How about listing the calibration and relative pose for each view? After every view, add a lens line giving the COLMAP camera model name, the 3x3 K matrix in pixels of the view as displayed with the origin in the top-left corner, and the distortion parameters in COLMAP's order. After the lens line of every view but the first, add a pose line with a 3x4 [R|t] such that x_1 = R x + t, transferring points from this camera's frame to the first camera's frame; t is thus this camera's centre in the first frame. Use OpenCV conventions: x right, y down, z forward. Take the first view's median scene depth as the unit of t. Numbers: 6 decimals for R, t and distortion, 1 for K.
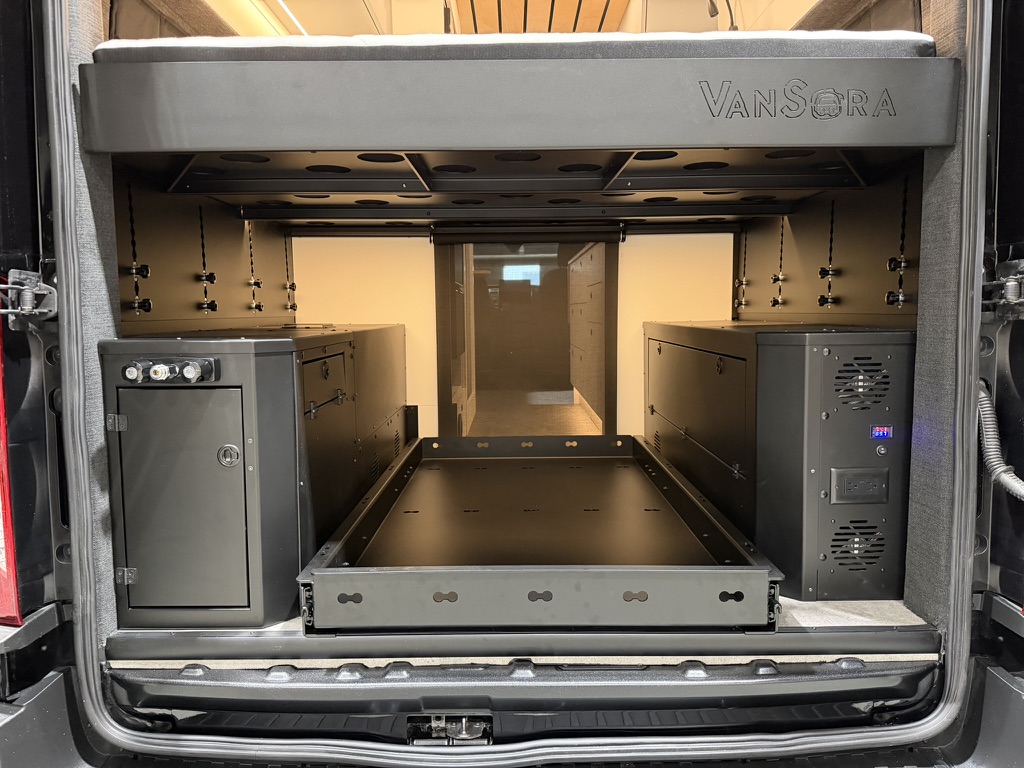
lens RADIAL K [[732.2, 0, 508.4], [0, 732.2, 373.1], [0, 0, 1]] dist [0.064039, -0.091574]
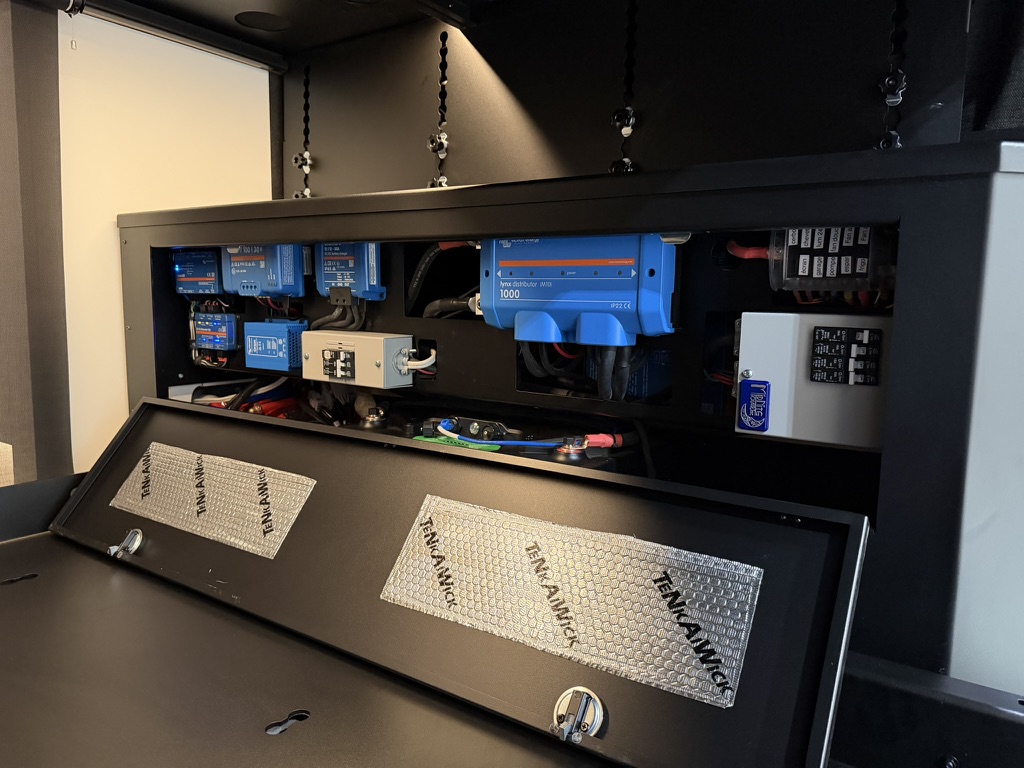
lens RADIAL K [[732.2, 0, 508.4], [0, 732.2, 373.1], [0, 0, 1]] dist [0.064039, -0.091574]
pose [[0.555540, -0.057966, 0.829467, -0.142380], [0.043857, 0.998221, 0.040386, 0.044796], [-0.830332, 0.013942, 0.557094, 1.130331]]
